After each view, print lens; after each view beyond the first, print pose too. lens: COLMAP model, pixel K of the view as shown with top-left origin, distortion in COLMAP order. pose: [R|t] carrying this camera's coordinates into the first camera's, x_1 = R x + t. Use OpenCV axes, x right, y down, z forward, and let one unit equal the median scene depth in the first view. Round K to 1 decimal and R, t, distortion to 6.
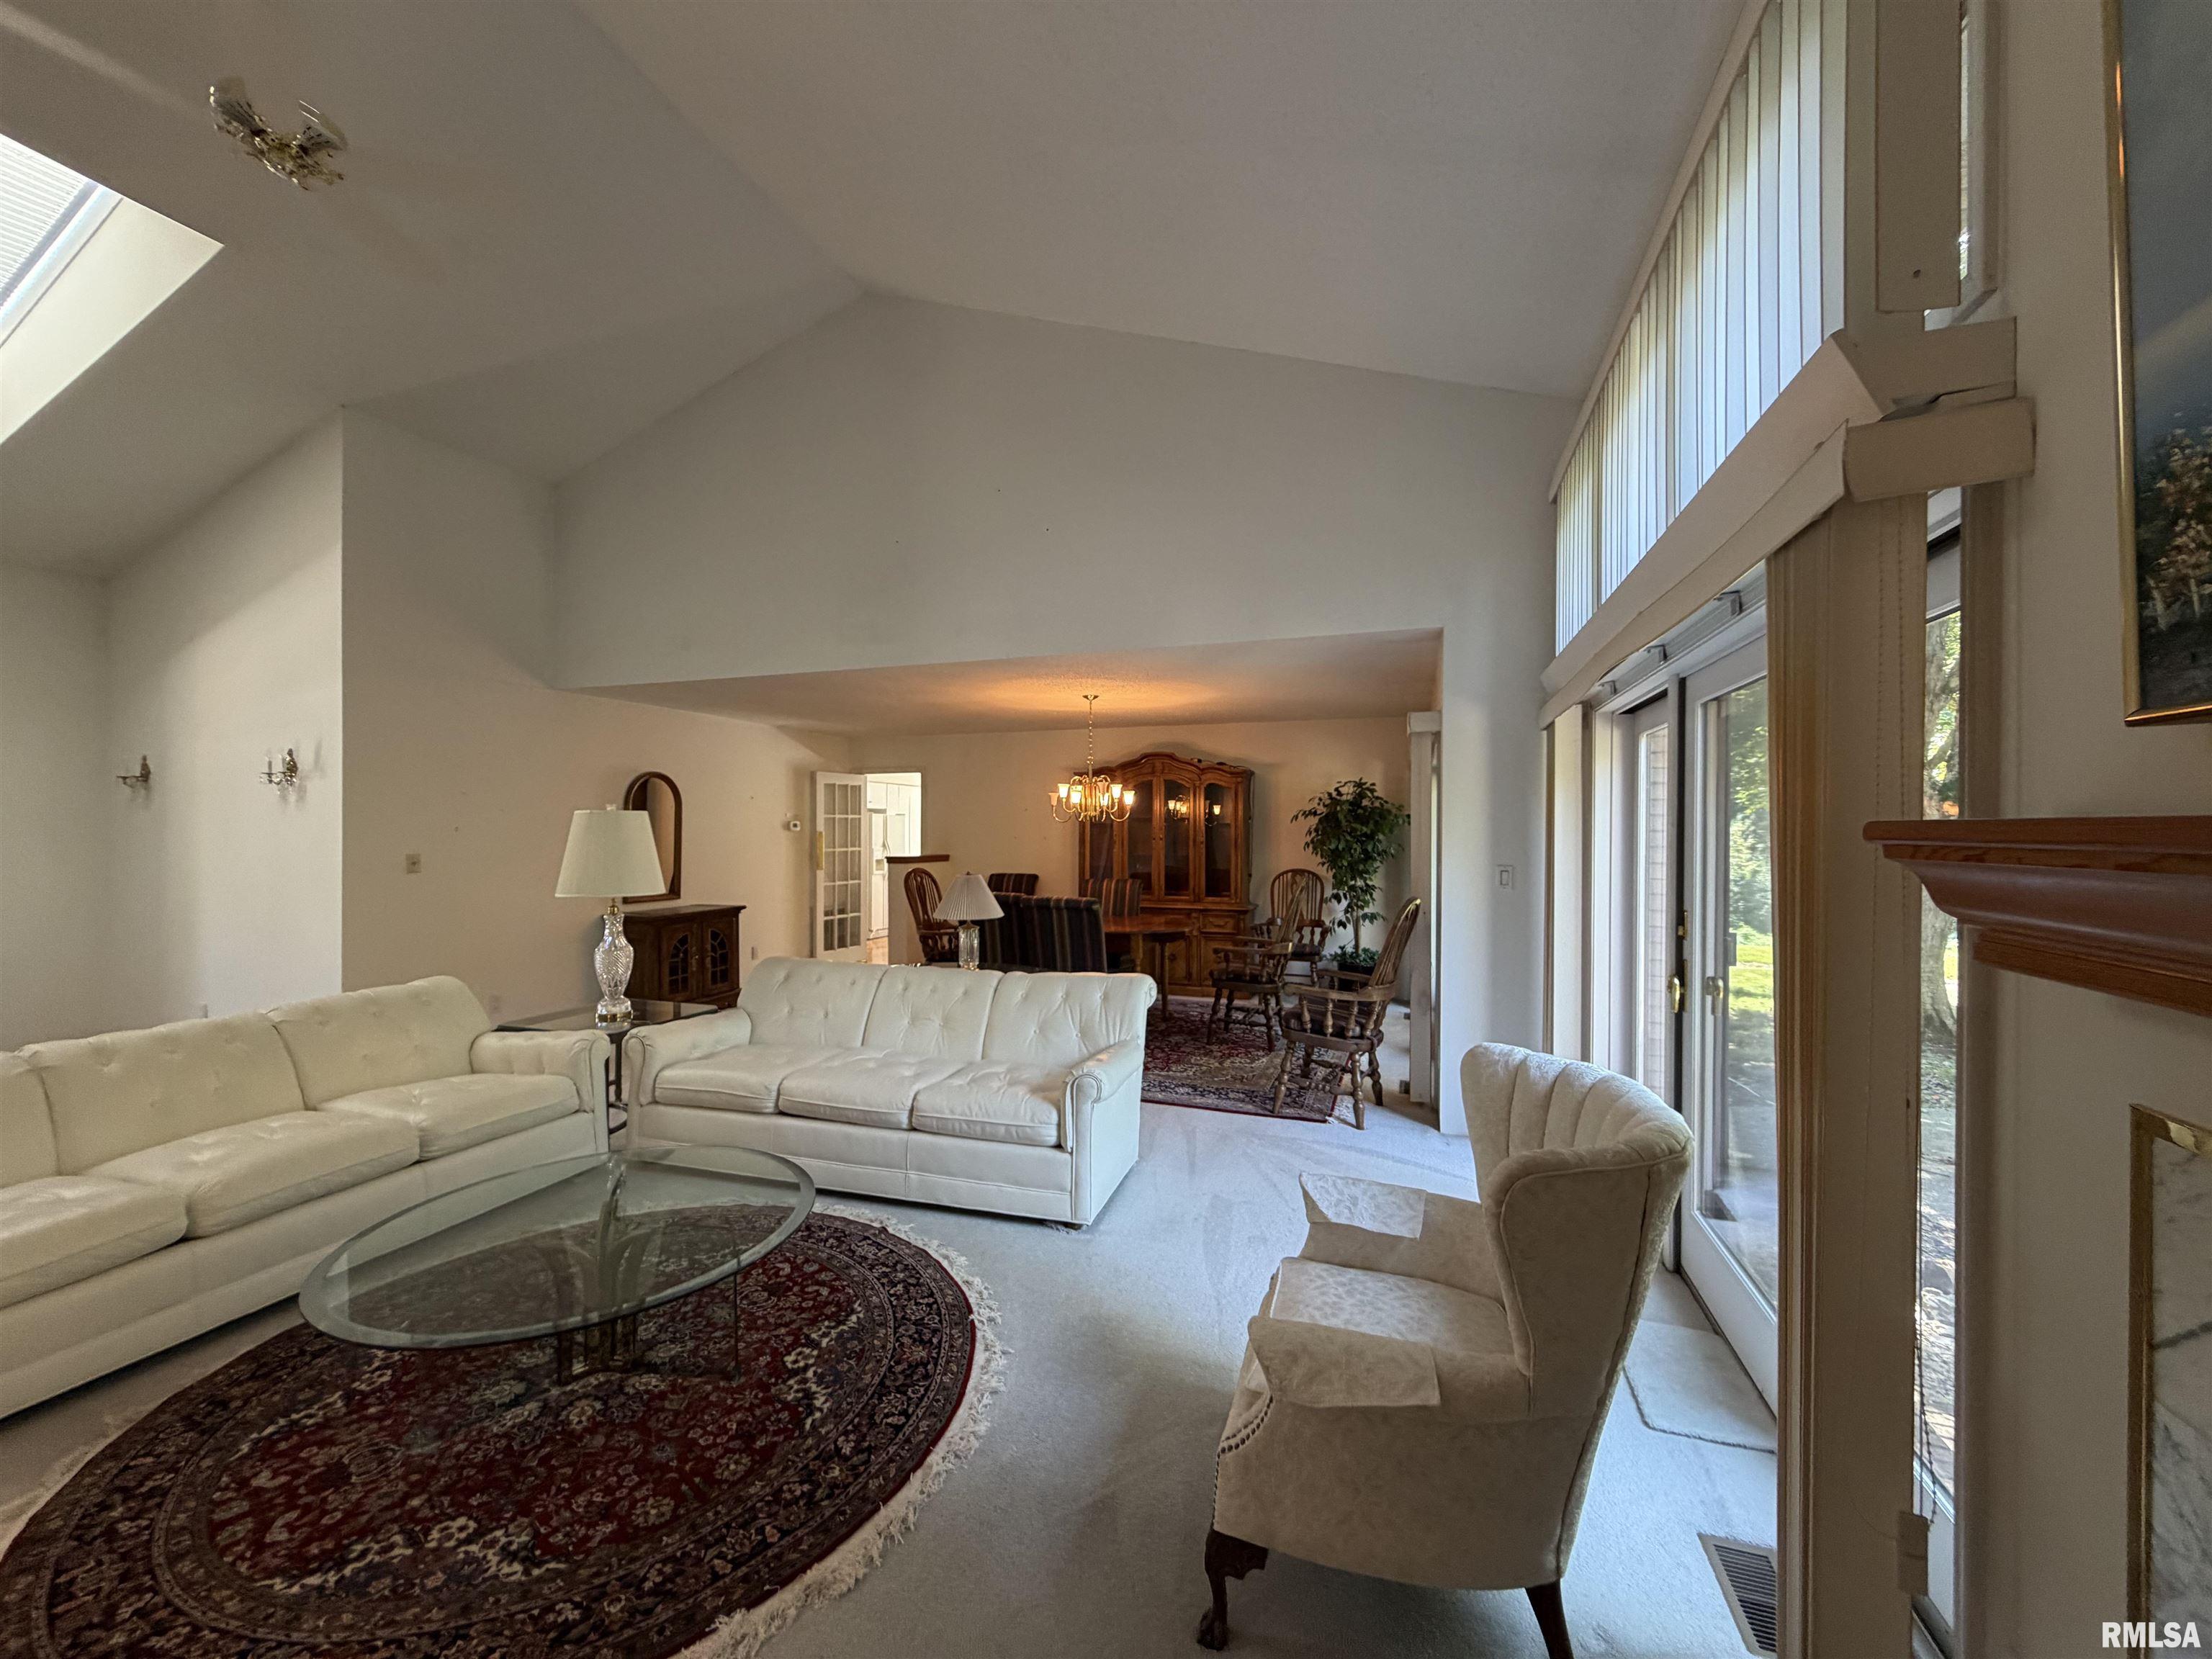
lens RADIAL K [[882.0, 0, 1098.2], [0, 882.0, 829.6], [0, 0, 1]] dist [-0.000226, 0.000197]
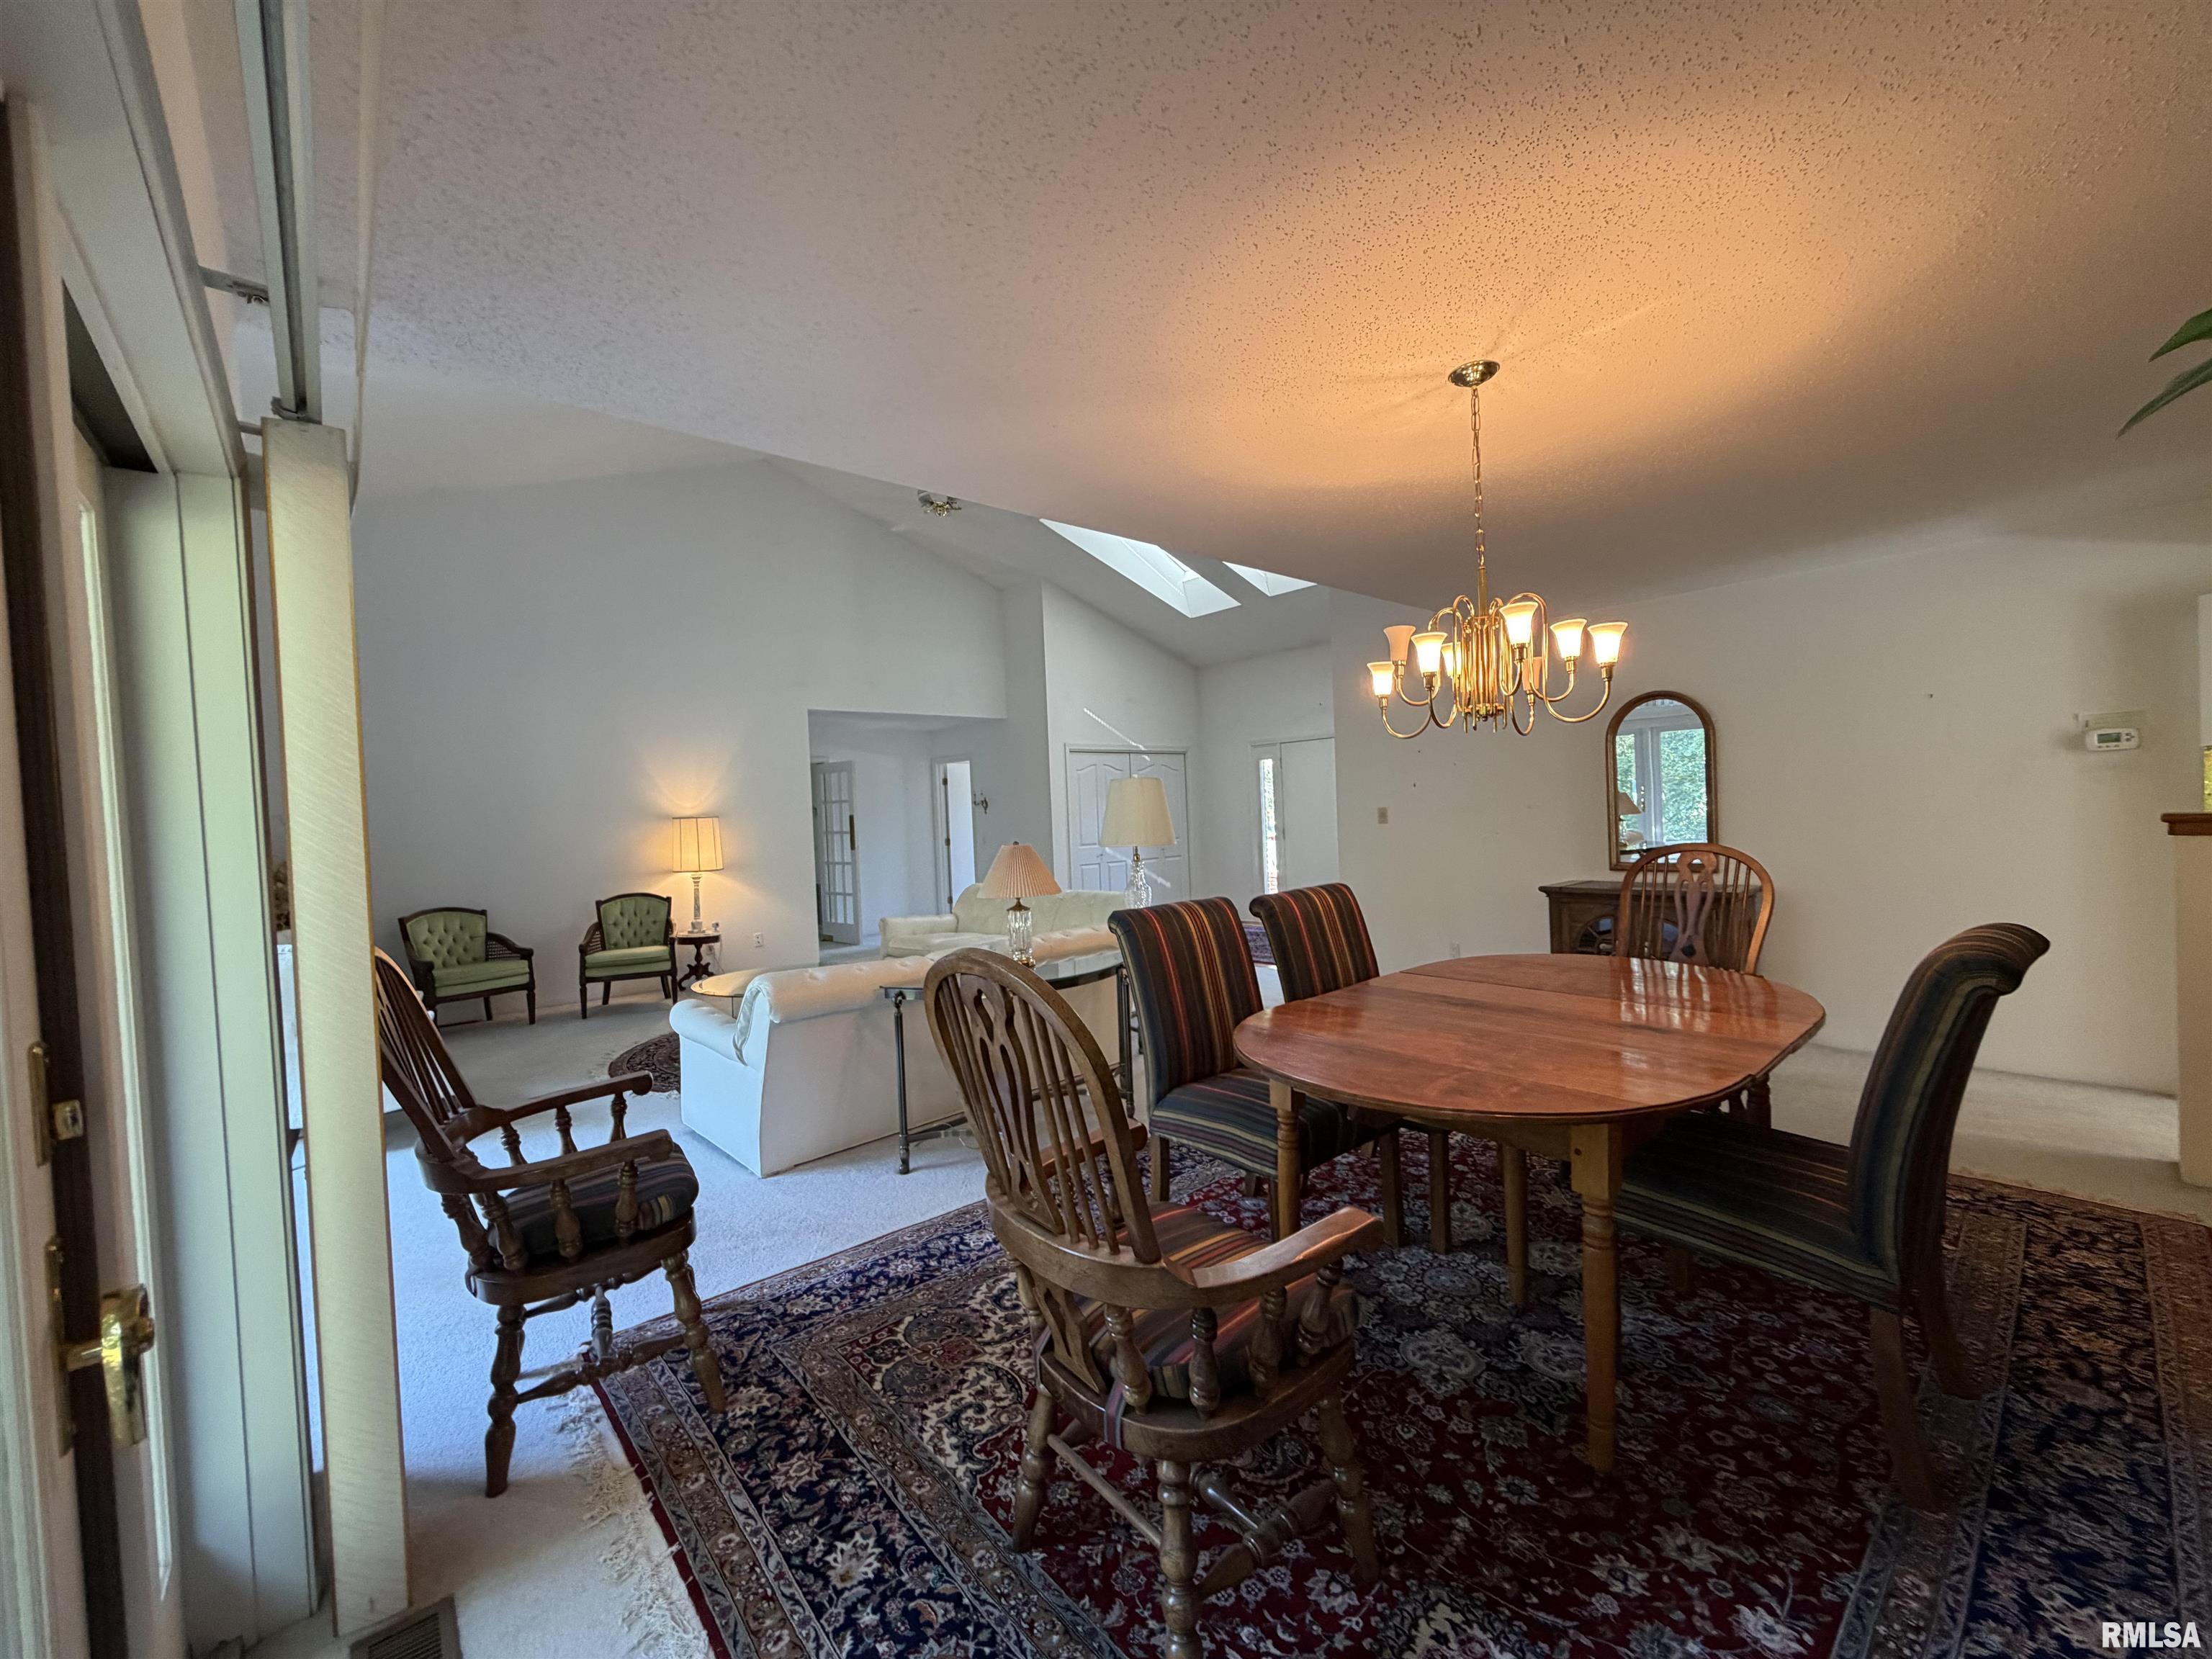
lens RADIAL K [[882.0, 0, 1098.2], [0, 882.0, 829.6], [0, 0, 1]] dist [-0.000226, 0.000197]
pose [[-0.504665, 0.032848, -0.862690, 0.741469], [0.036424, 0.999196, 0.016739, 0.039891], [0.862546, -0.022975, -0.505456, 2.089041]]
